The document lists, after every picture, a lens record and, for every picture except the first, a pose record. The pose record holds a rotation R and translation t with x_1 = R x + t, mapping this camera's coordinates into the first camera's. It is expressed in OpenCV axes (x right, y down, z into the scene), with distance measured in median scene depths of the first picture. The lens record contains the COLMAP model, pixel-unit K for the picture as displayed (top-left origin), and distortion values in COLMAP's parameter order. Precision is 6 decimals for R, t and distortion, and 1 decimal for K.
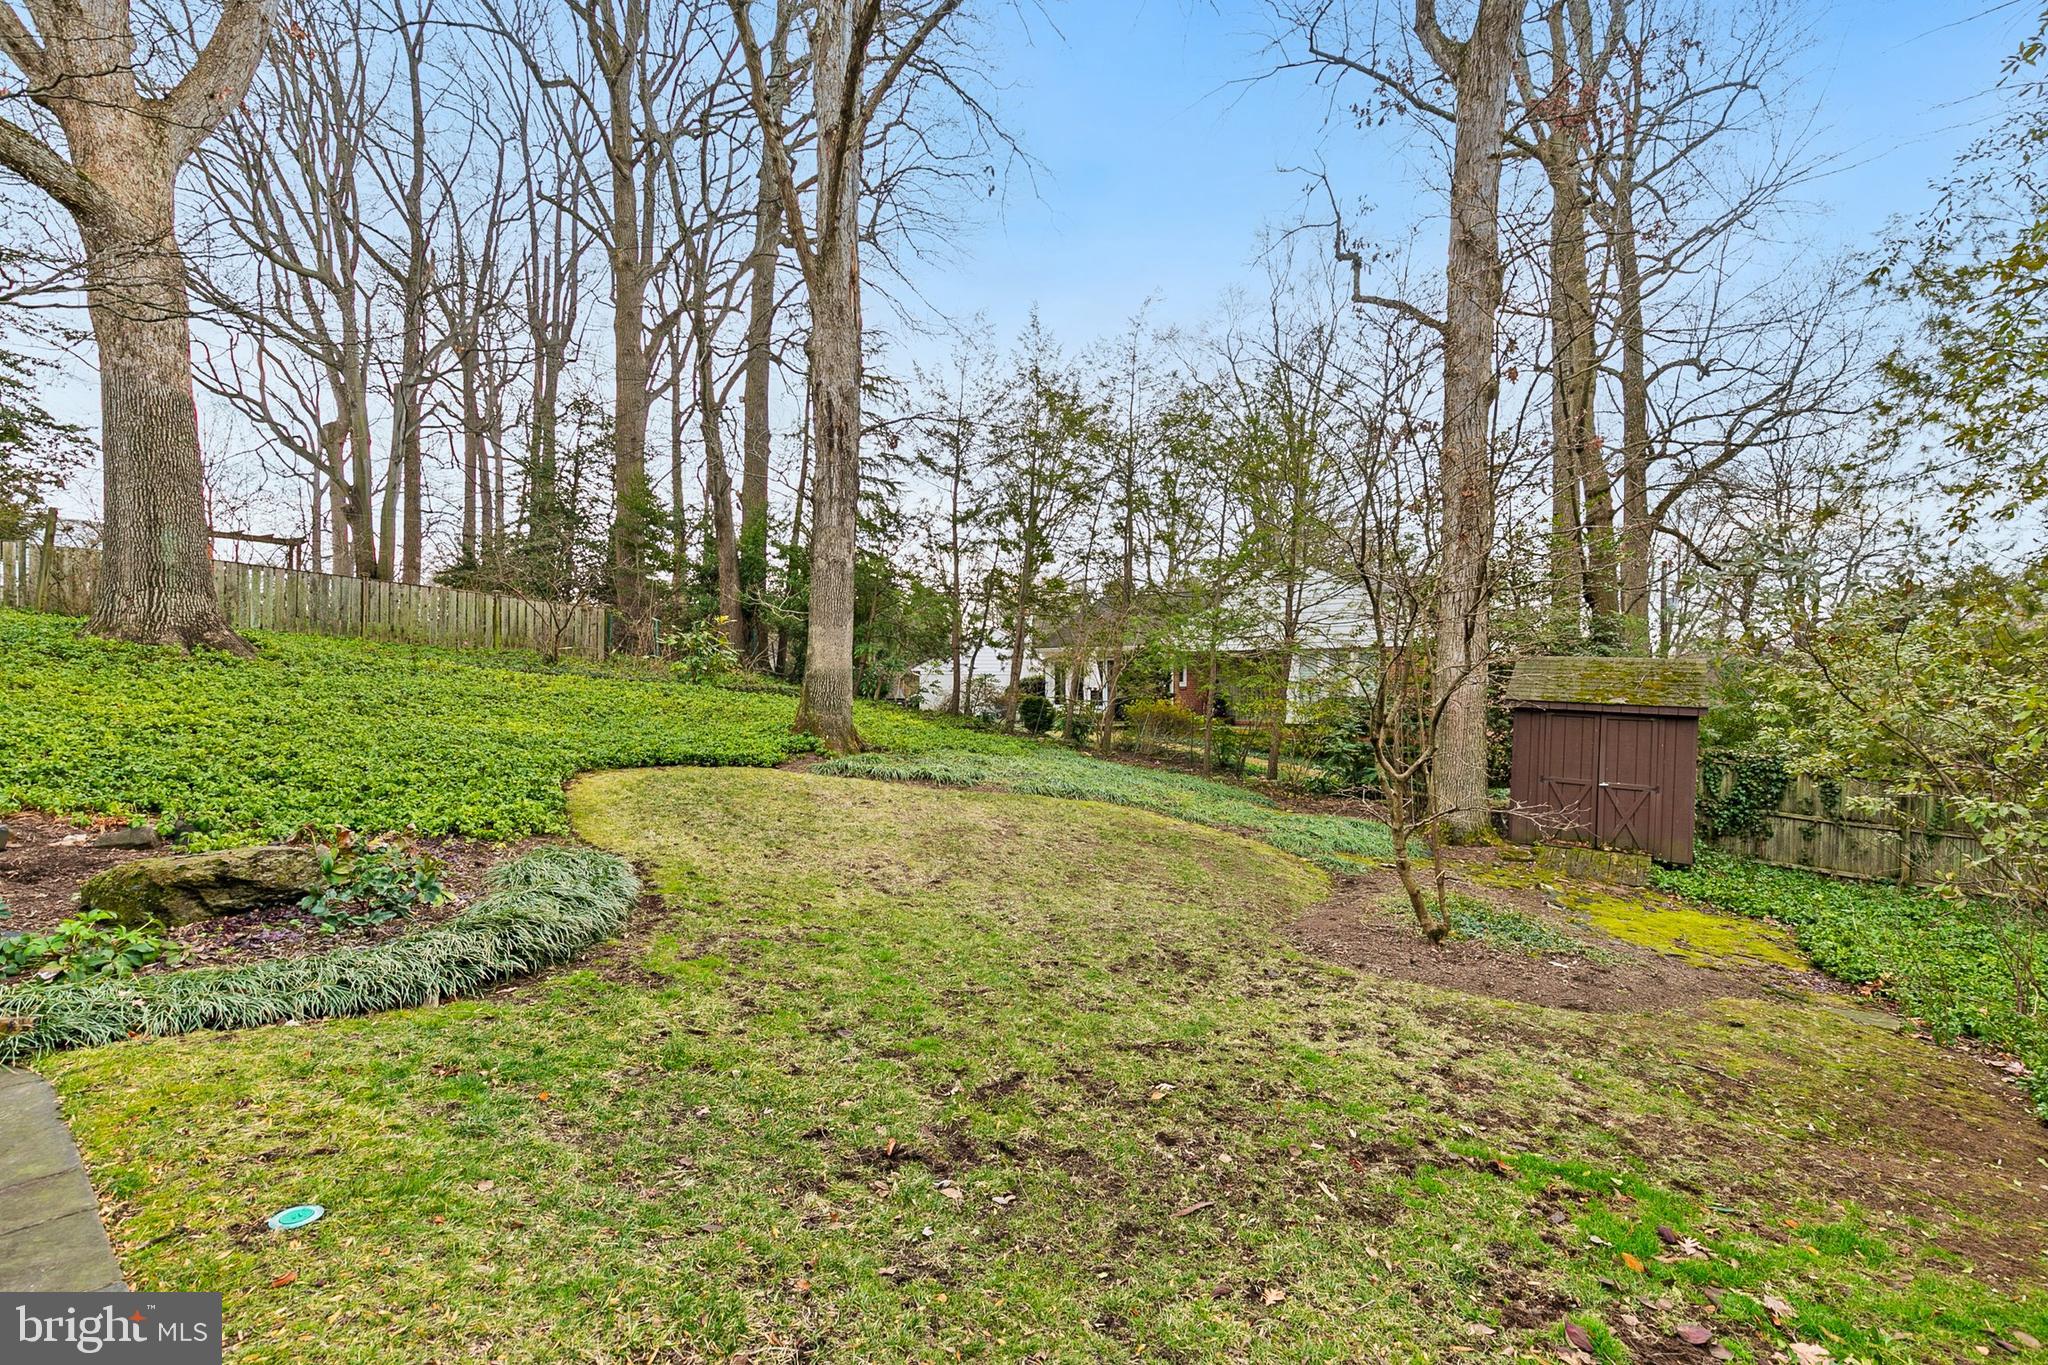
lens RADIAL K [[919.4, 0, 1024.0], [0, 919.4, 682.5], [0, 0, 1]] dist [0.016193, -0.008804]
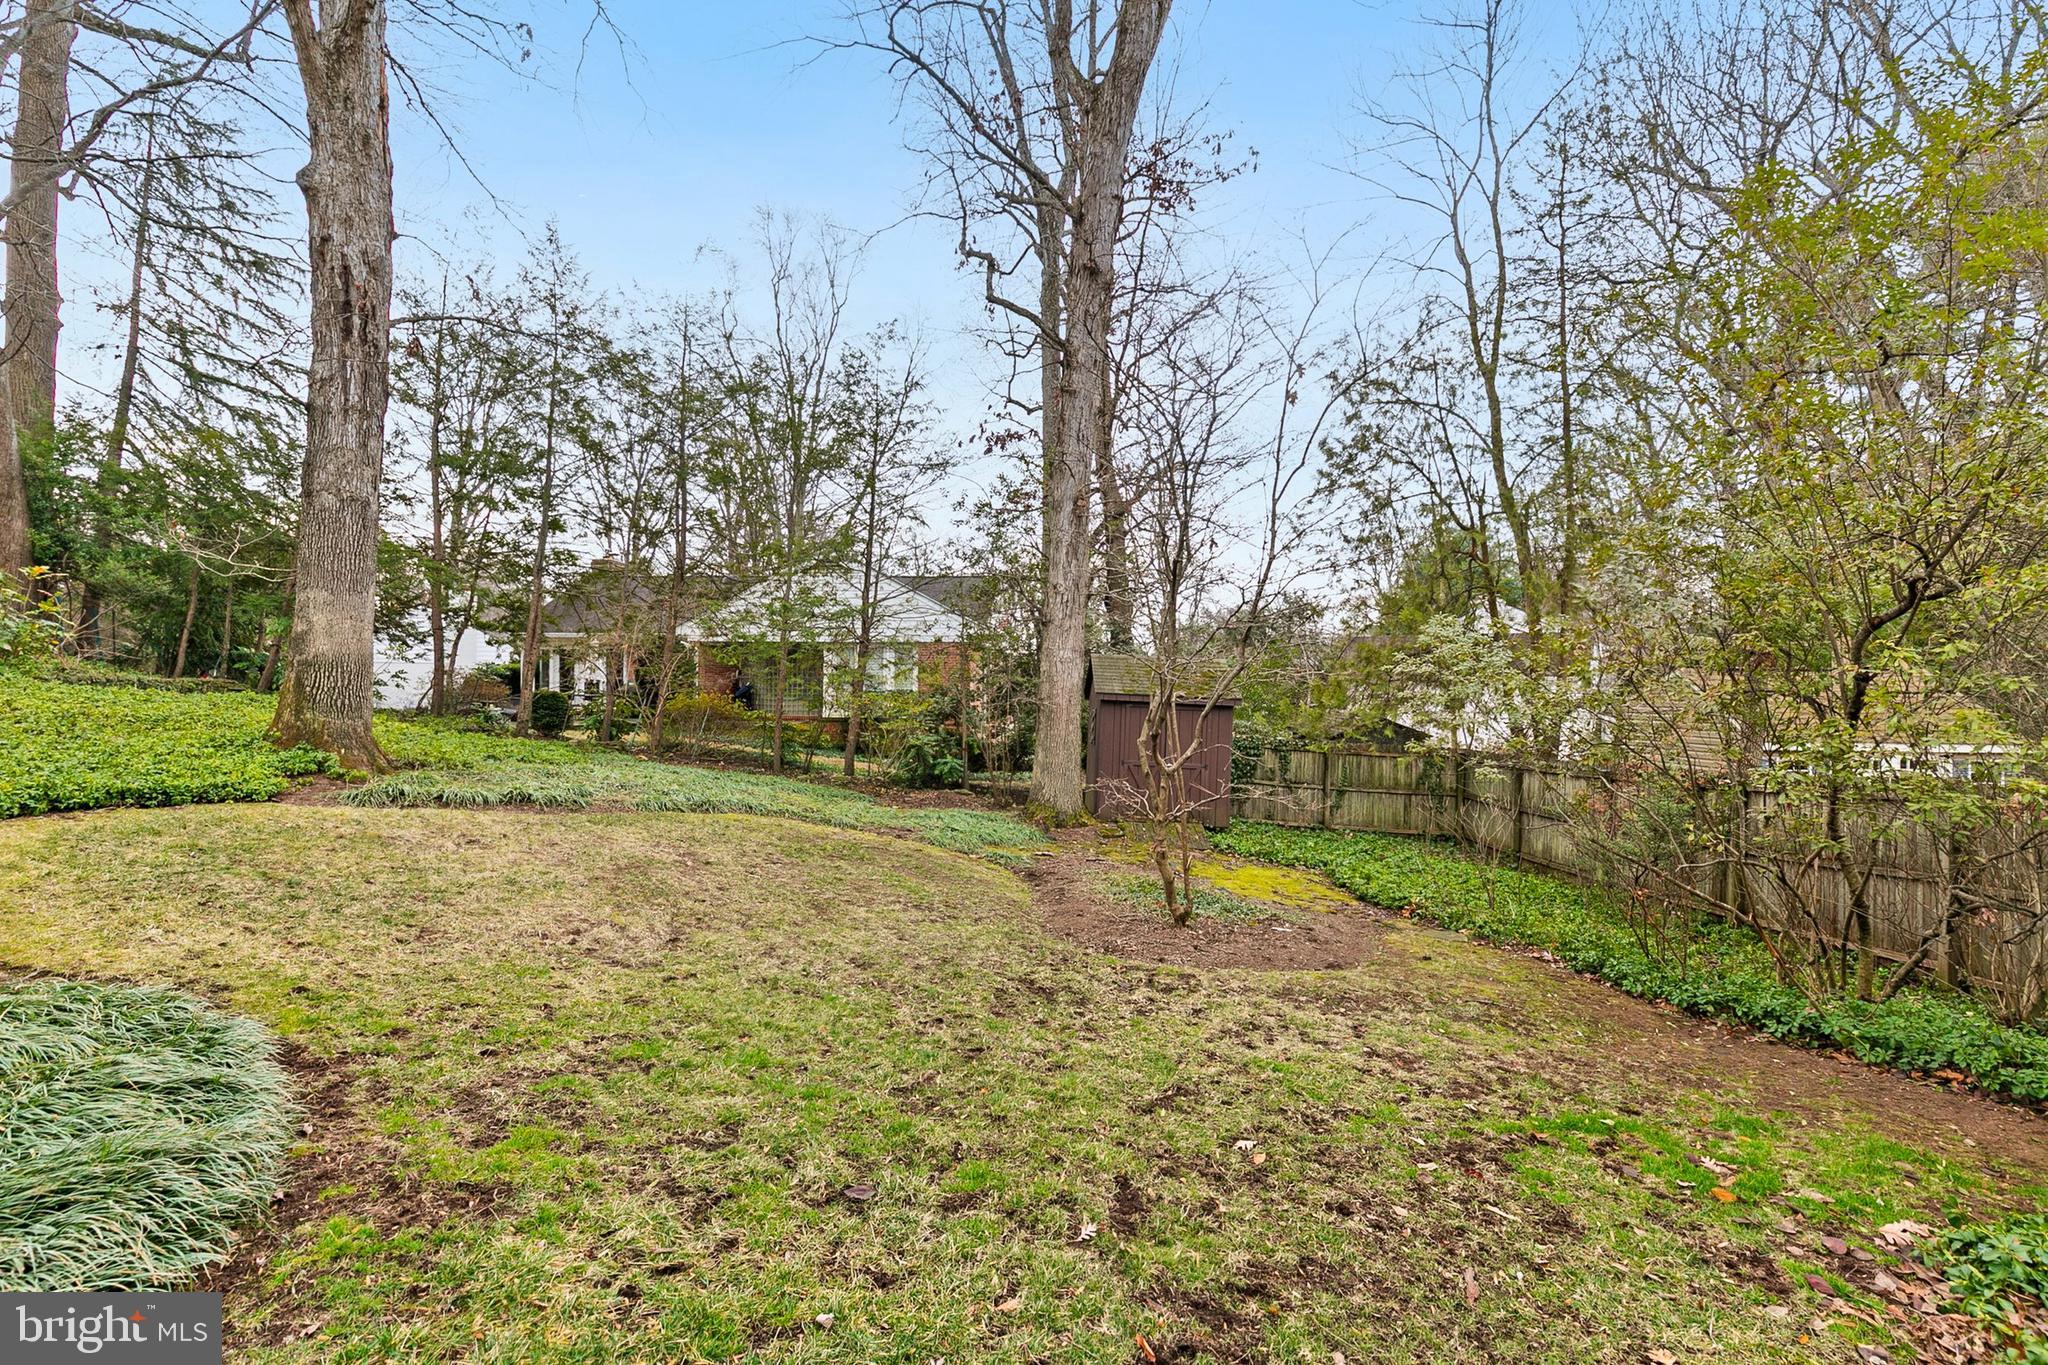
lens RADIAL K [[919.4, 0, 1024.0], [0, 919.4, 682.5], [0, 0, 1]] dist [0.016193, -0.008804]
pose [[0.832556, 0.002089, 0.553936, -0.170342], [-0.007083, 0.999951, 0.006875, -0.001055], [-0.553895, -0.009647, 0.832531, 0.132400]]
